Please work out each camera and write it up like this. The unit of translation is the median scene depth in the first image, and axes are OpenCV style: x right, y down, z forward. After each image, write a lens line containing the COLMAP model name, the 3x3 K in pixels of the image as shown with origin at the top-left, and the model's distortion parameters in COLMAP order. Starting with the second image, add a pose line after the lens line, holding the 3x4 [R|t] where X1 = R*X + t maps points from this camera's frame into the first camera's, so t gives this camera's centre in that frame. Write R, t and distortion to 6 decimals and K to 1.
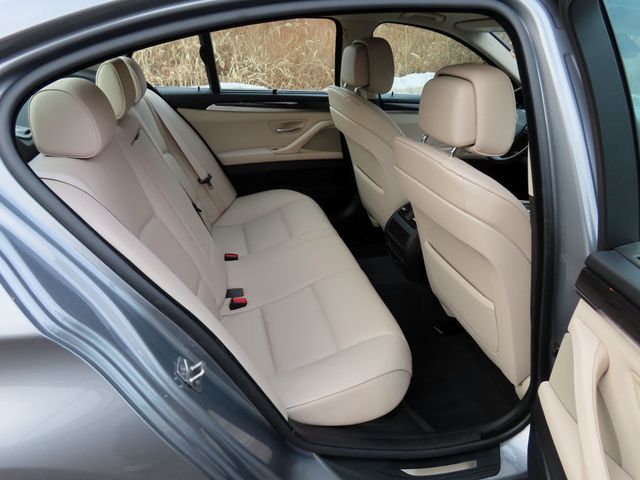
lens RADIAL K [[455.6, 0, 322.1], [0, 455.6, 242.7], [0, 0, 1]] dist [-0.013387, 0.009756]
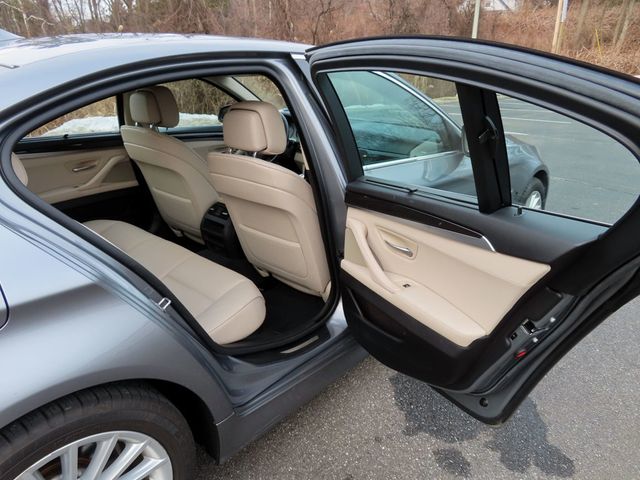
lens RADIAL K [[455.6, 0, 316.3], [0, 455.6, 245.1], [0, 0, 1]] dist [-0.013387, 0.009756]
pose [[0.834490, -0.229989, 0.500731, -0.257763], [0.259833, 0.965597, 0.010482, 0.092997], [-0.485915, 0.121359, 0.865540, -0.289514]]
